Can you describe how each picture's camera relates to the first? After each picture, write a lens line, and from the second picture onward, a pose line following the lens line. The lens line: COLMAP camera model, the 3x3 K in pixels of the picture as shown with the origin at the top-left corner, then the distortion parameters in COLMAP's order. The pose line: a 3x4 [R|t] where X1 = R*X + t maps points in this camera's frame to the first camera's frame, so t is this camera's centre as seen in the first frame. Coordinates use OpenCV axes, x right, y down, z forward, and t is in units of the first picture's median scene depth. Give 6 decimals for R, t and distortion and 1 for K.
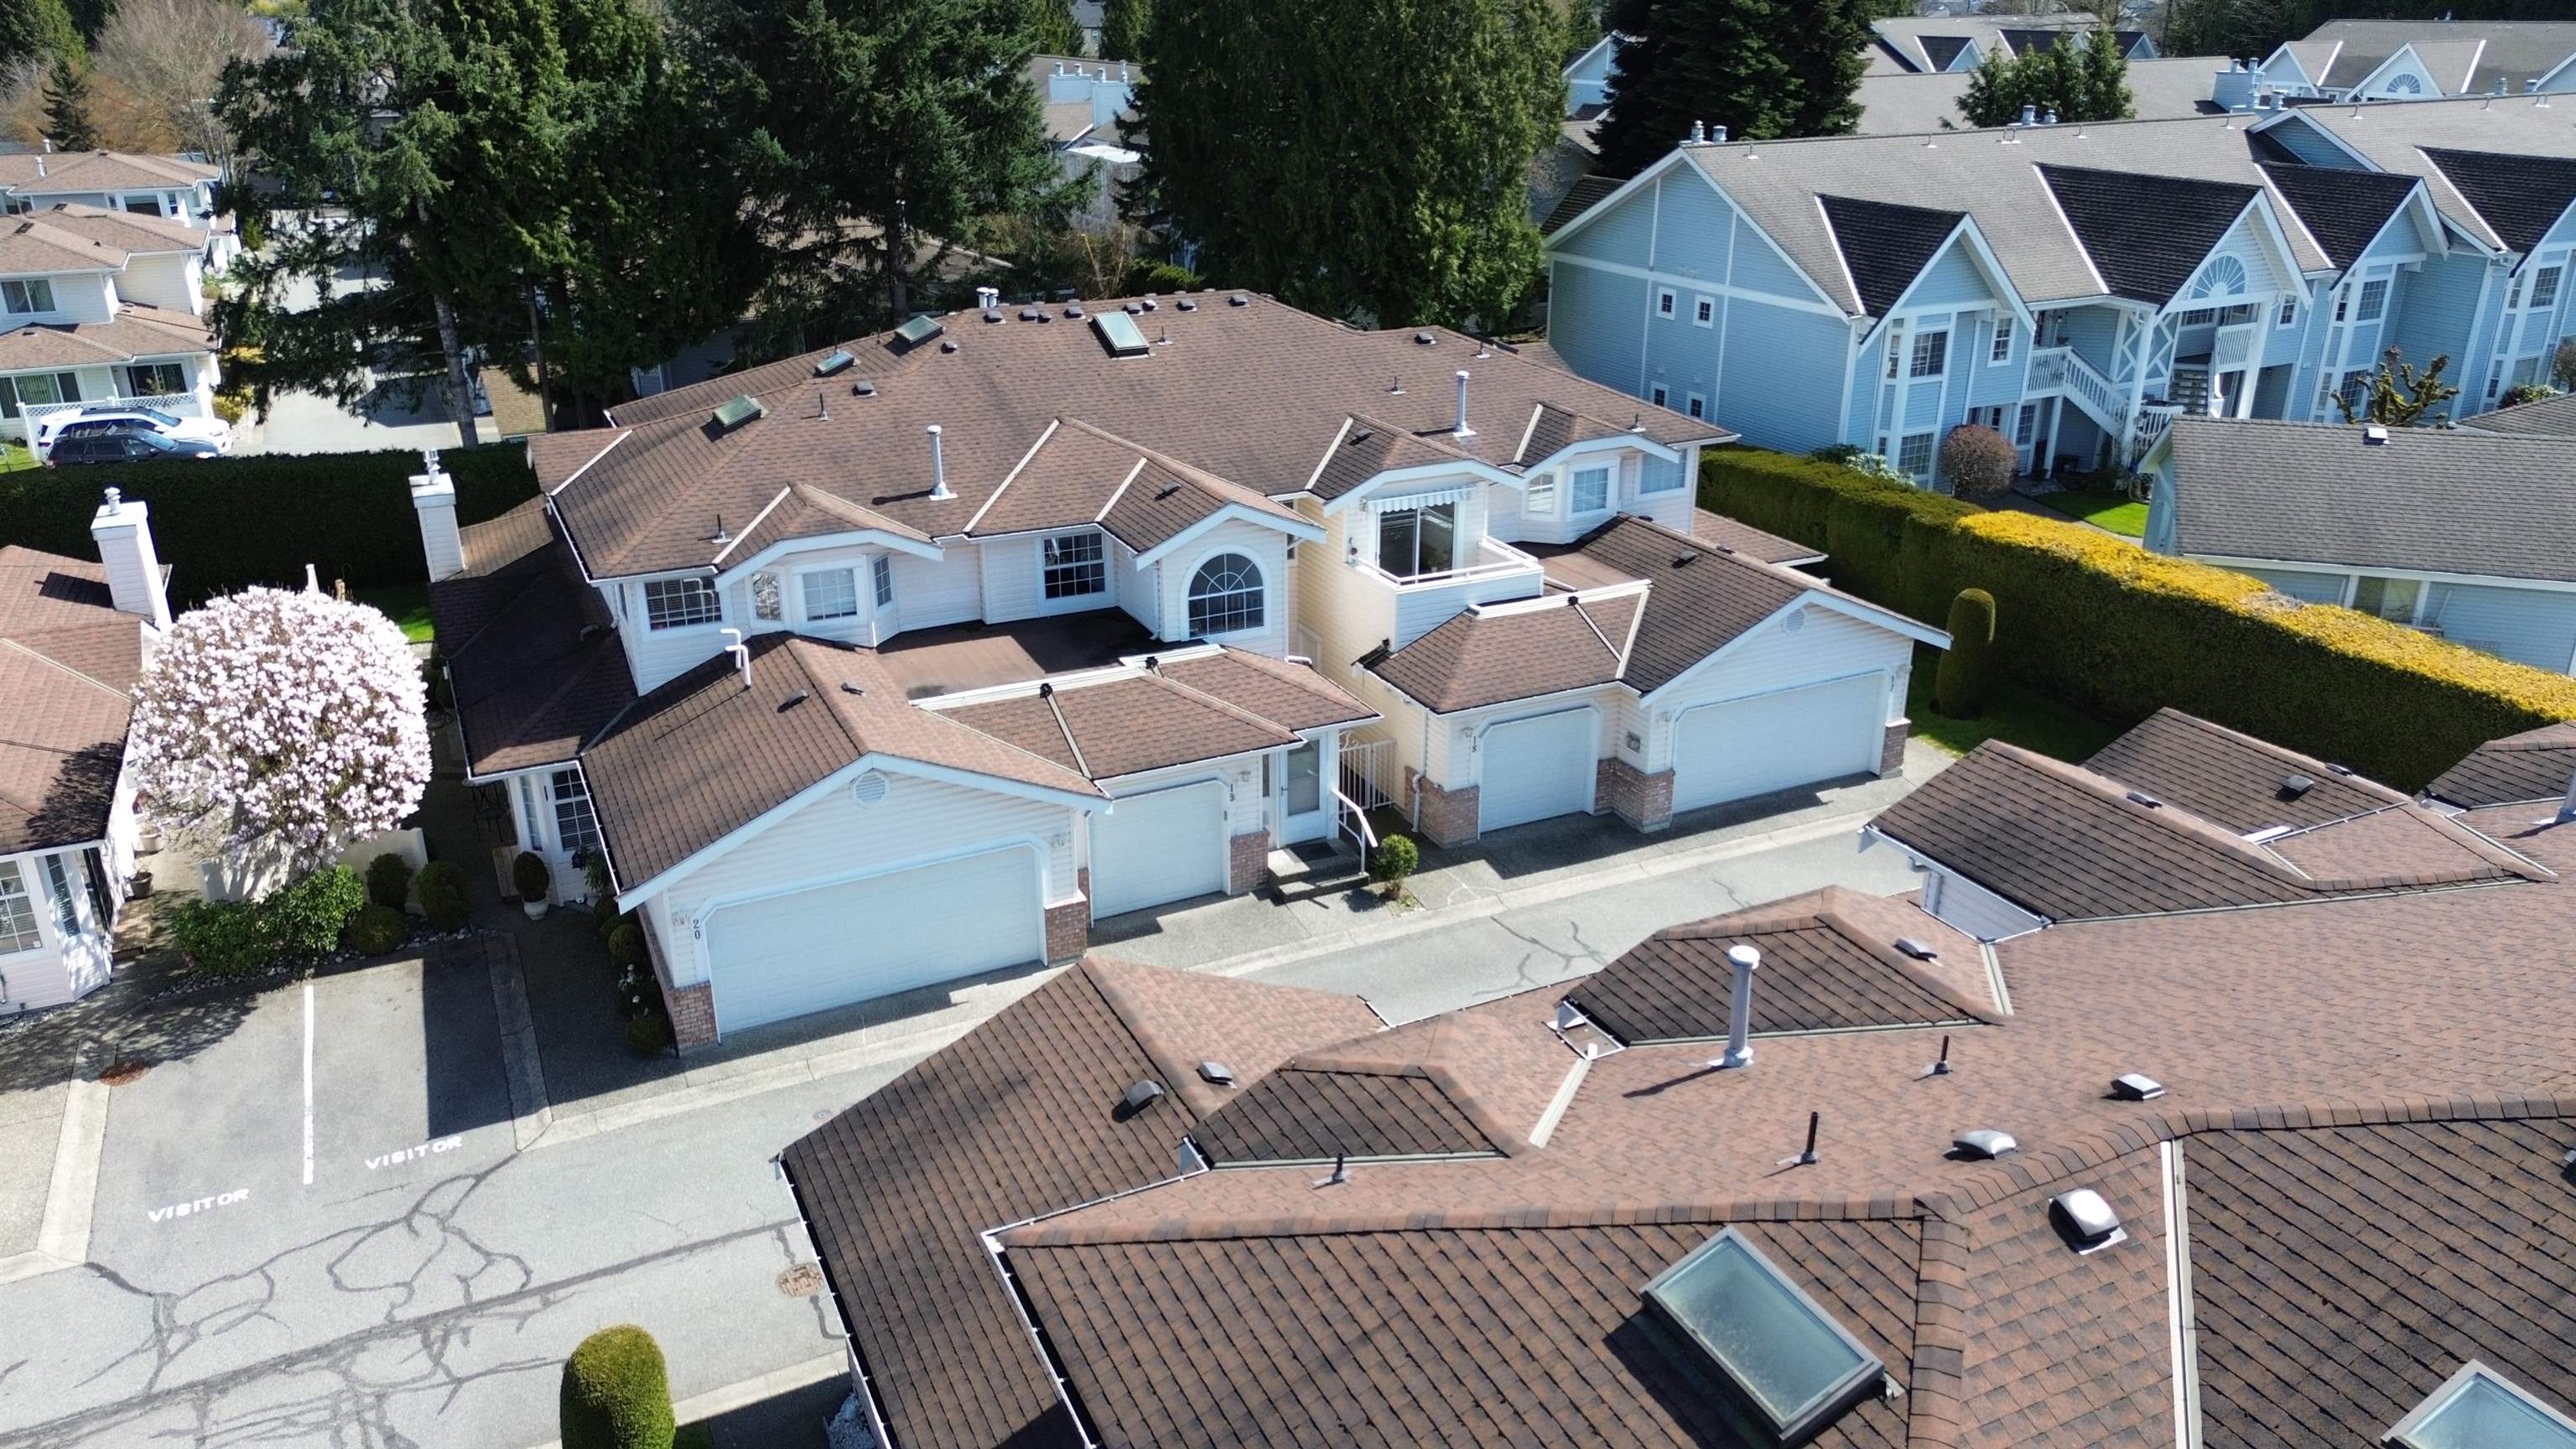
lens RADIAL K [[1810.9, 0, 1303.5], [0, 1810.9, 715.1], [0, 0, 1]] dist [0.040903, -0.003068]
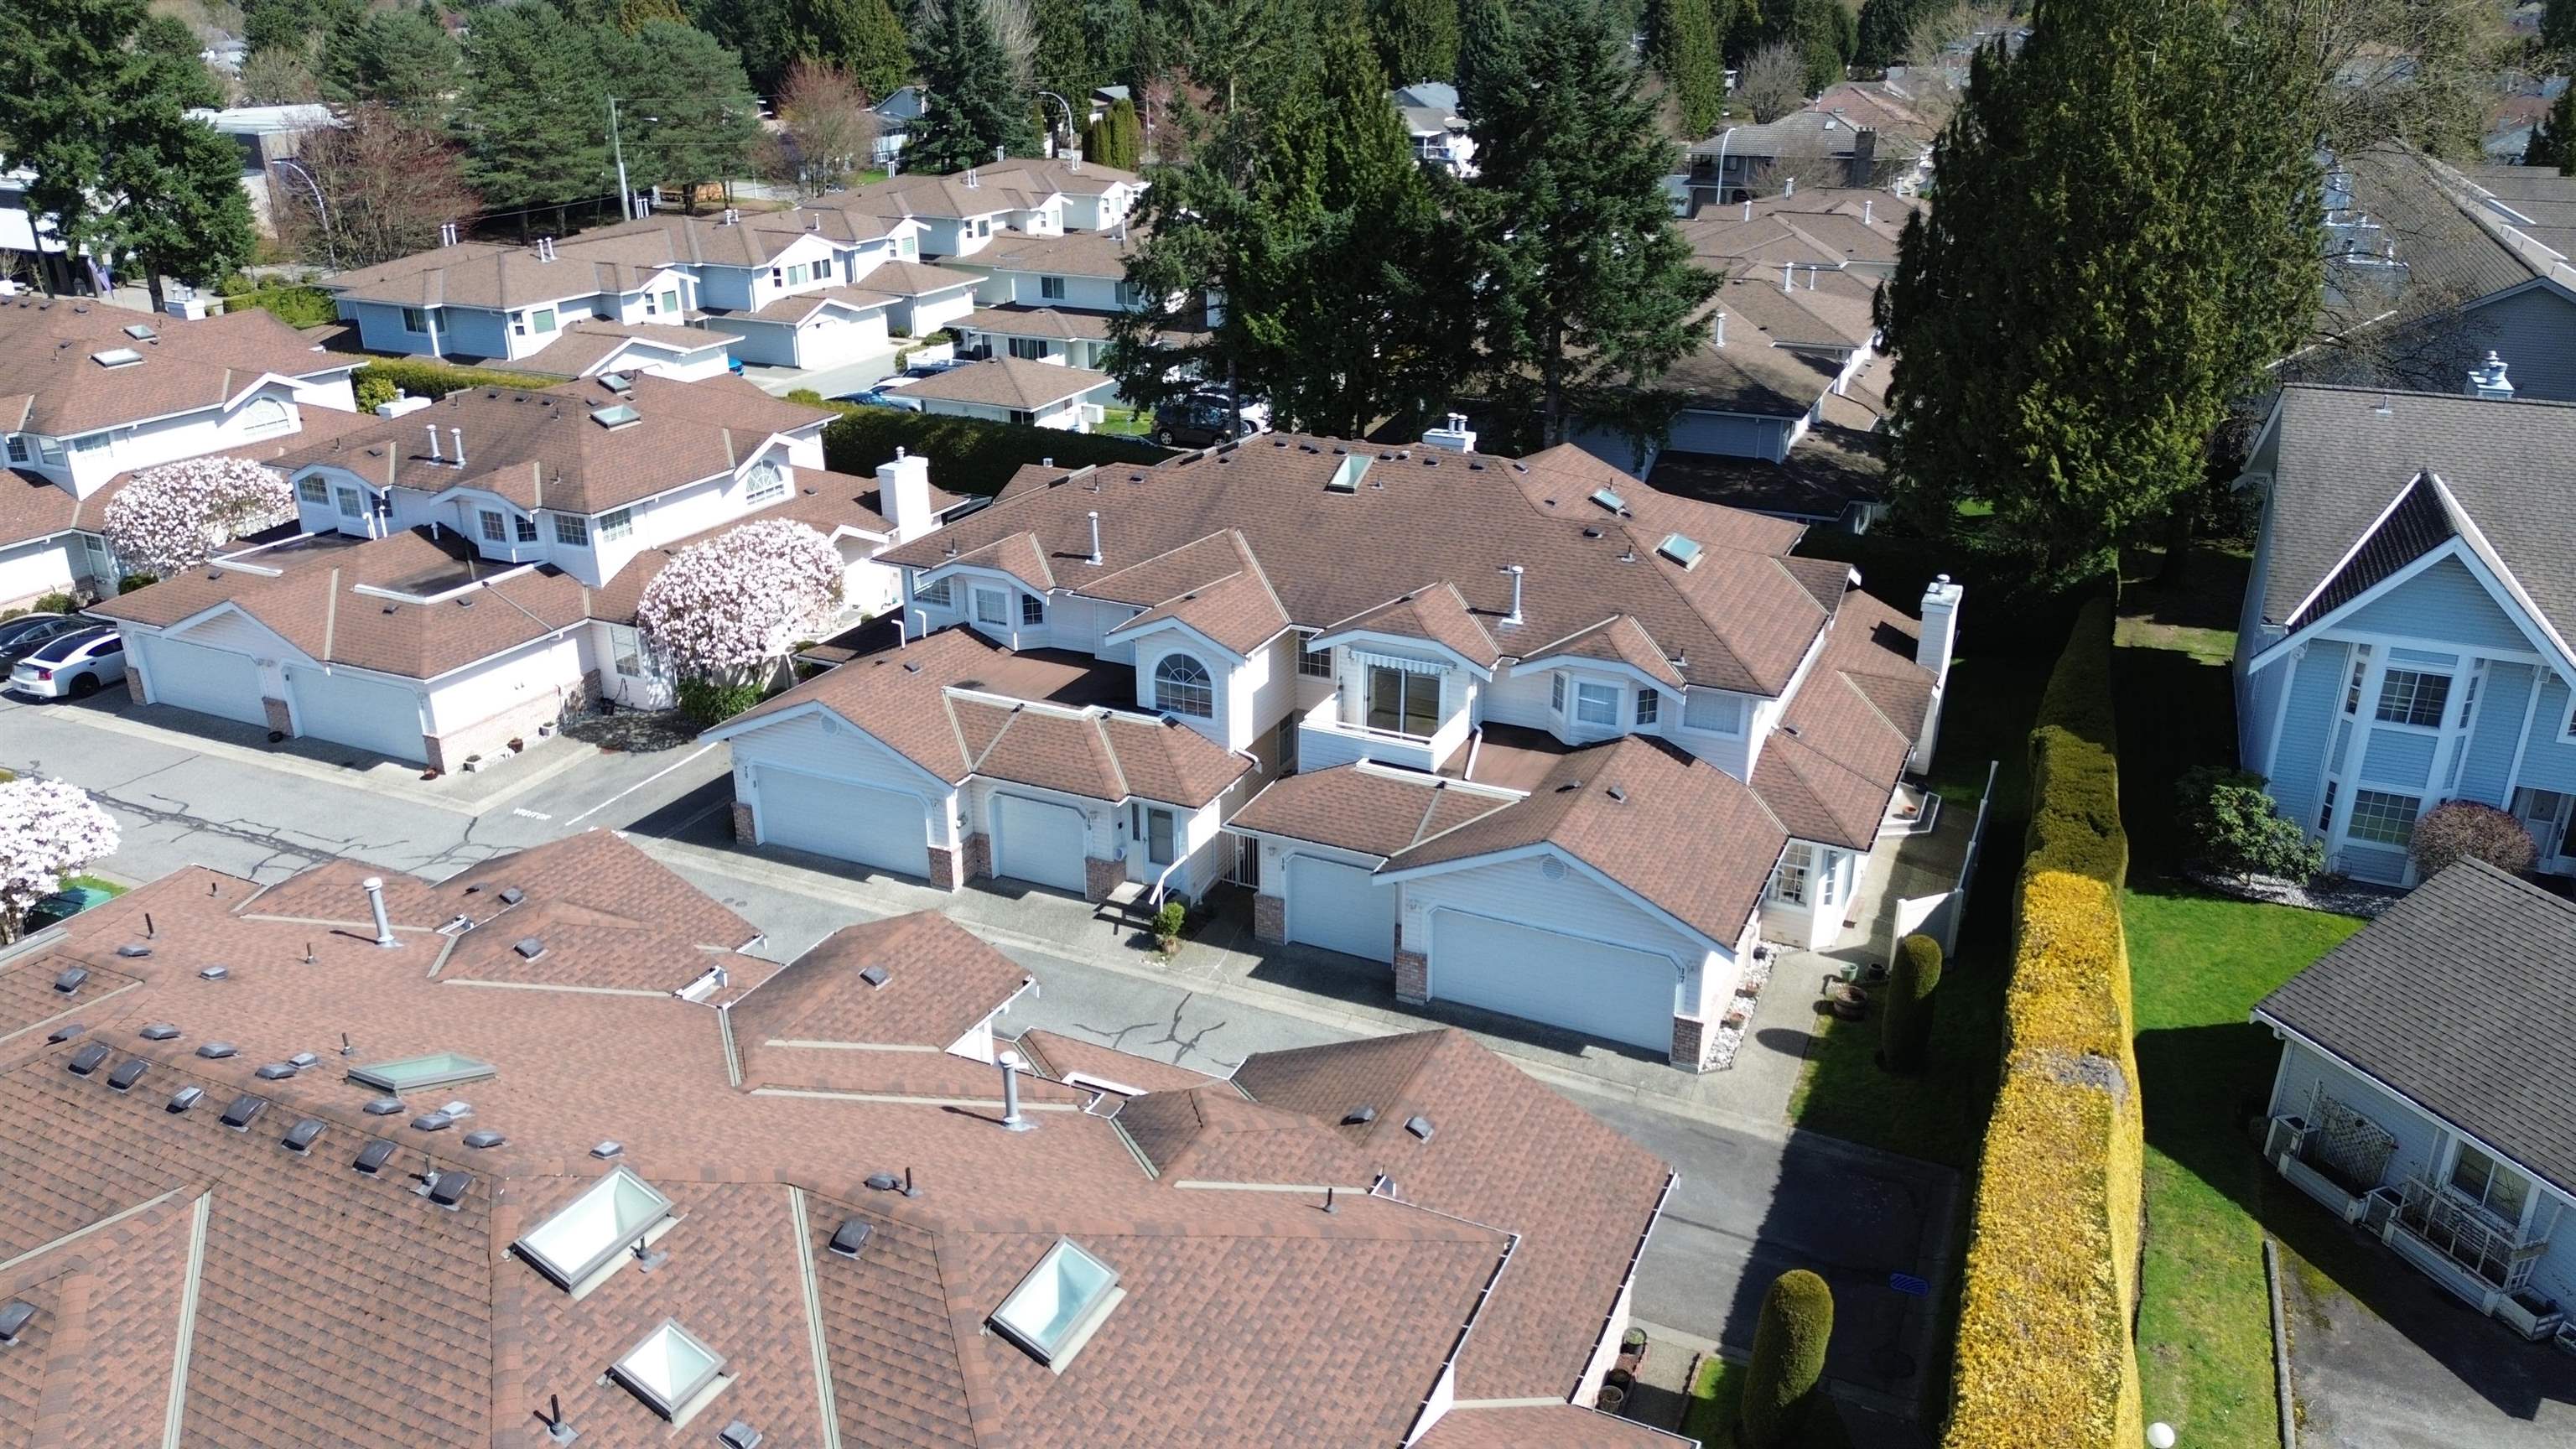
lens RADIAL K [[1810.9, 0, 1303.5], [0, 1810.9, 715.1], [0, 0, 1]] dist [0.040903, -0.003068]
pose [[0.628845, 0.291998, -0.720618, 0.952890], [-0.291754, 0.947698, 0.129414, -0.240086], [0.720717, 0.128862, 0.681147, 0.193210]]
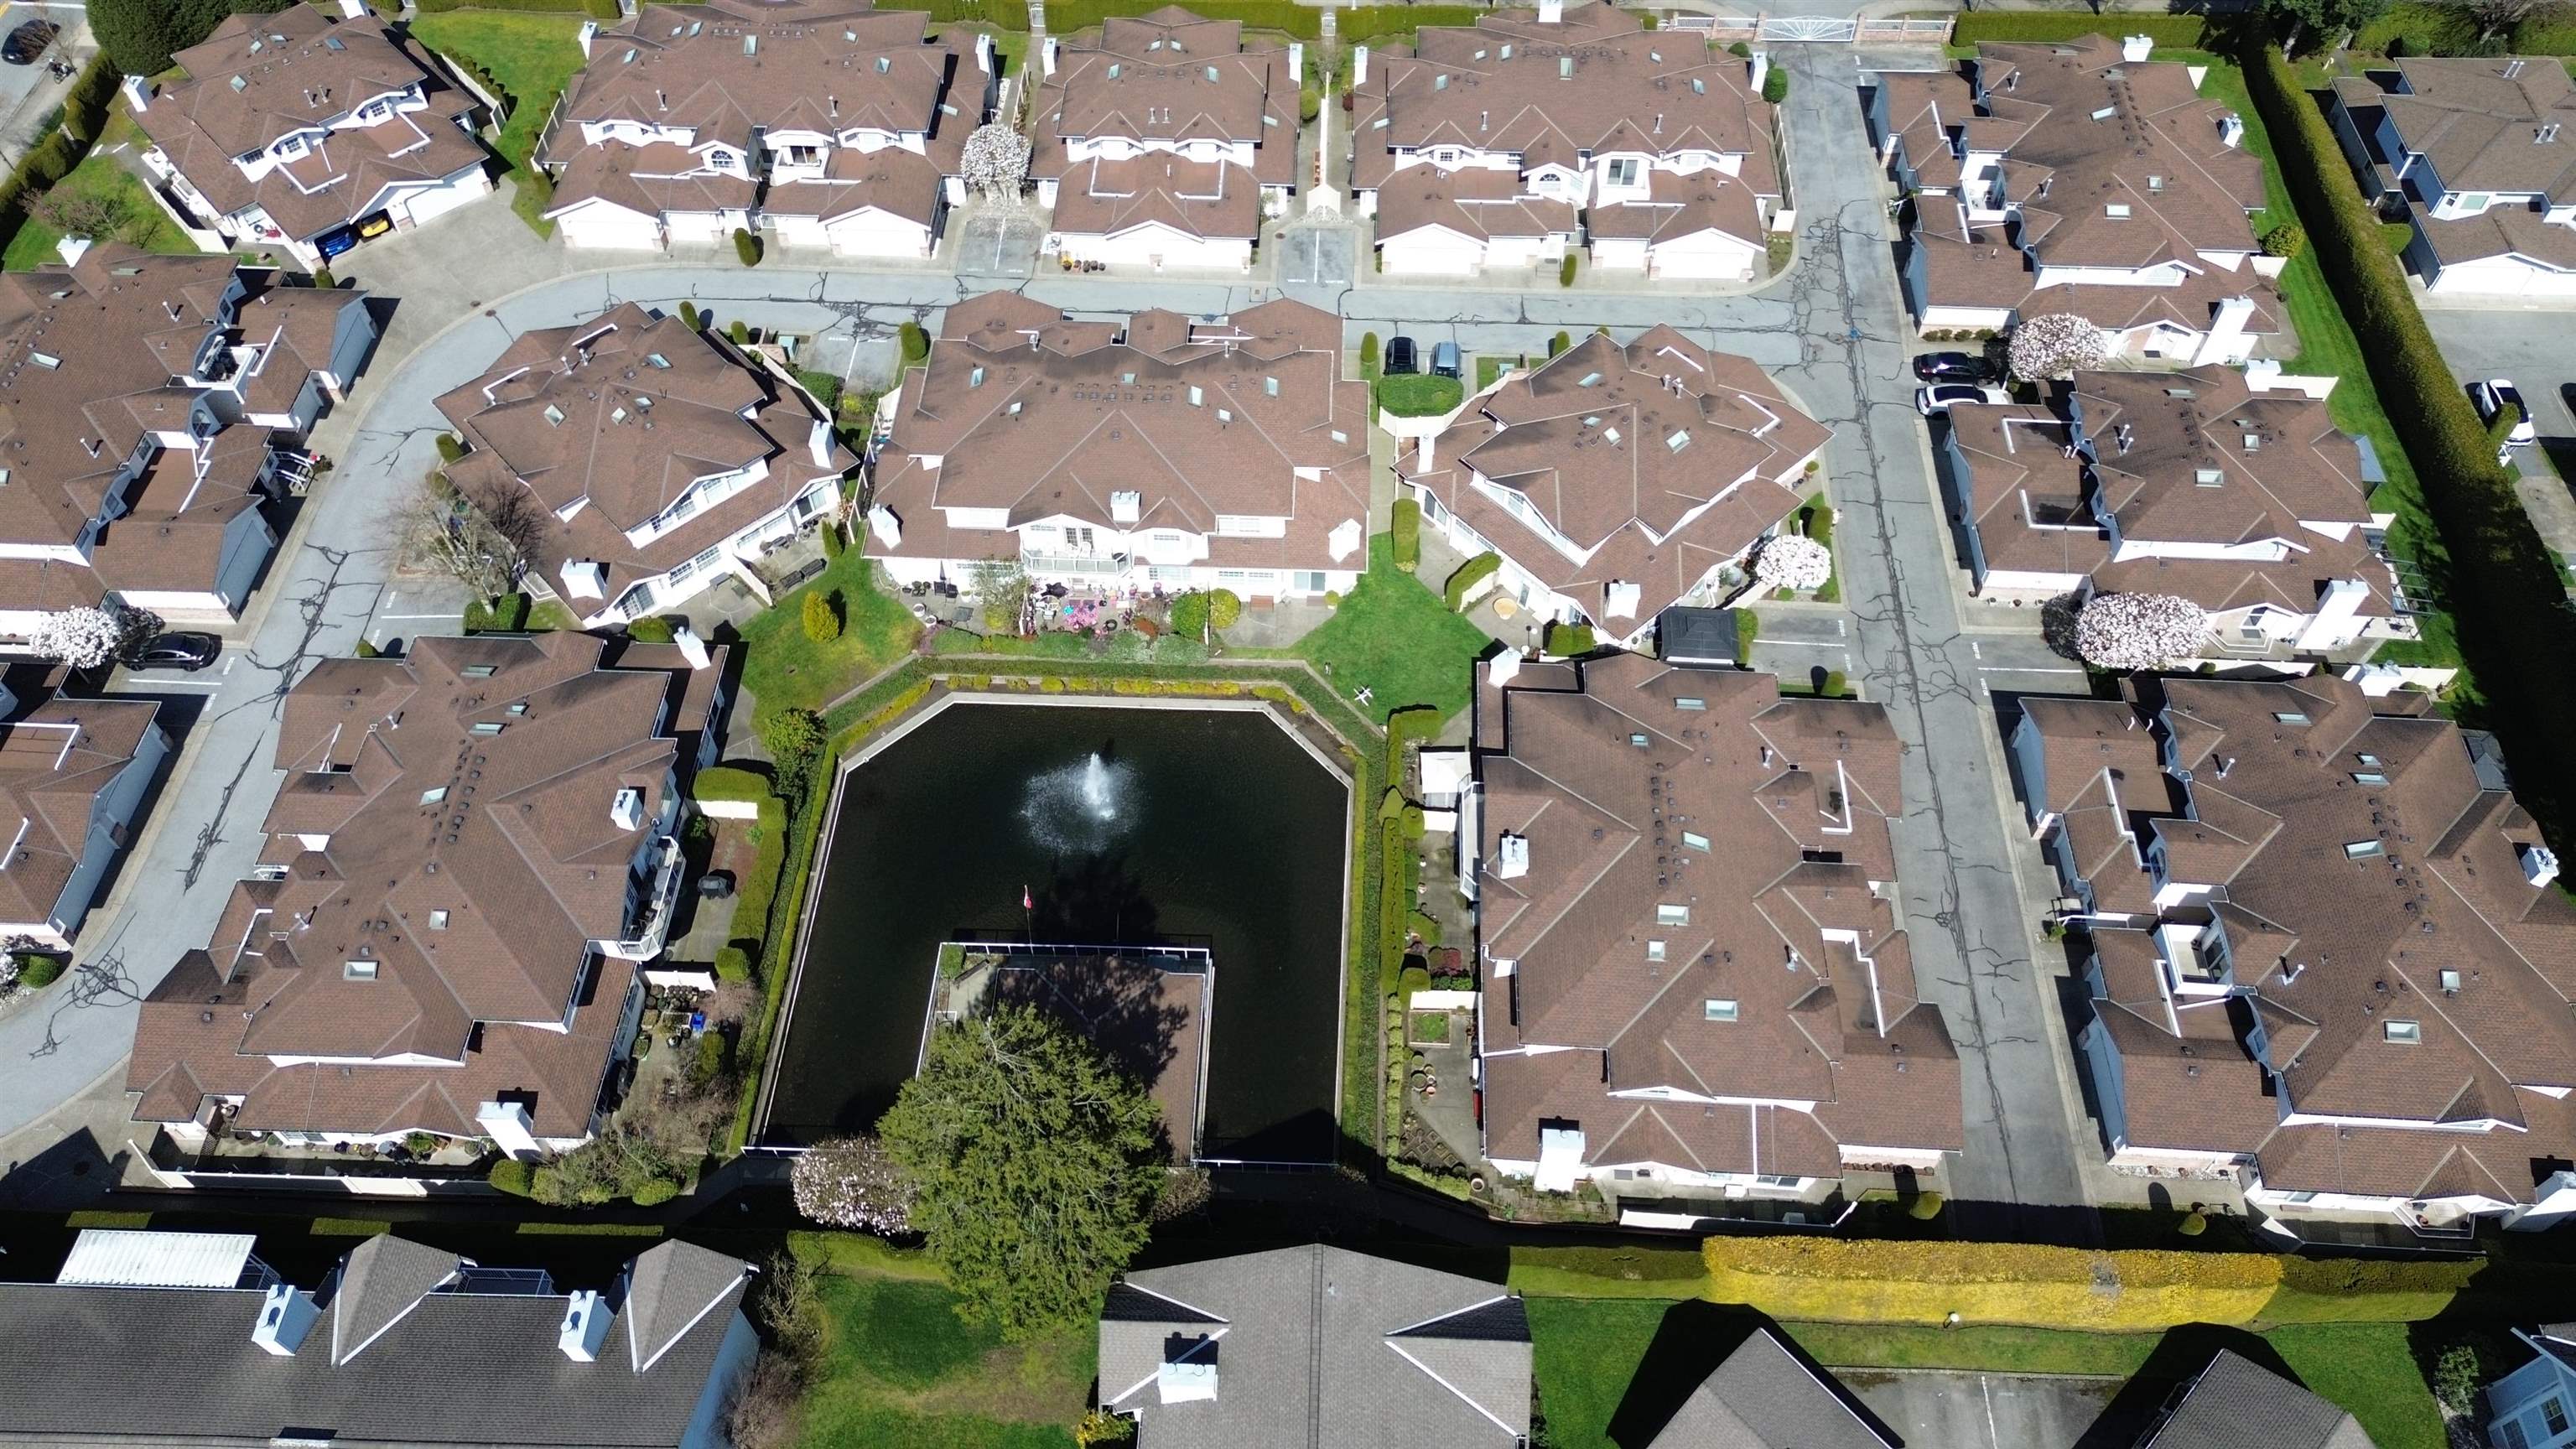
lens RADIAL K [[1810.9, 0, 1303.5], [0, 1810.9, 715.1], [0, 0, 1]] dist [0.040903, -0.003068]
pose [[-0.486887, 0.688223, -0.537857, 1.858920], [-0.335927, 0.420872, 0.842627, -1.994332], [0.806284, 0.590945, 0.026276, -0.196724]]
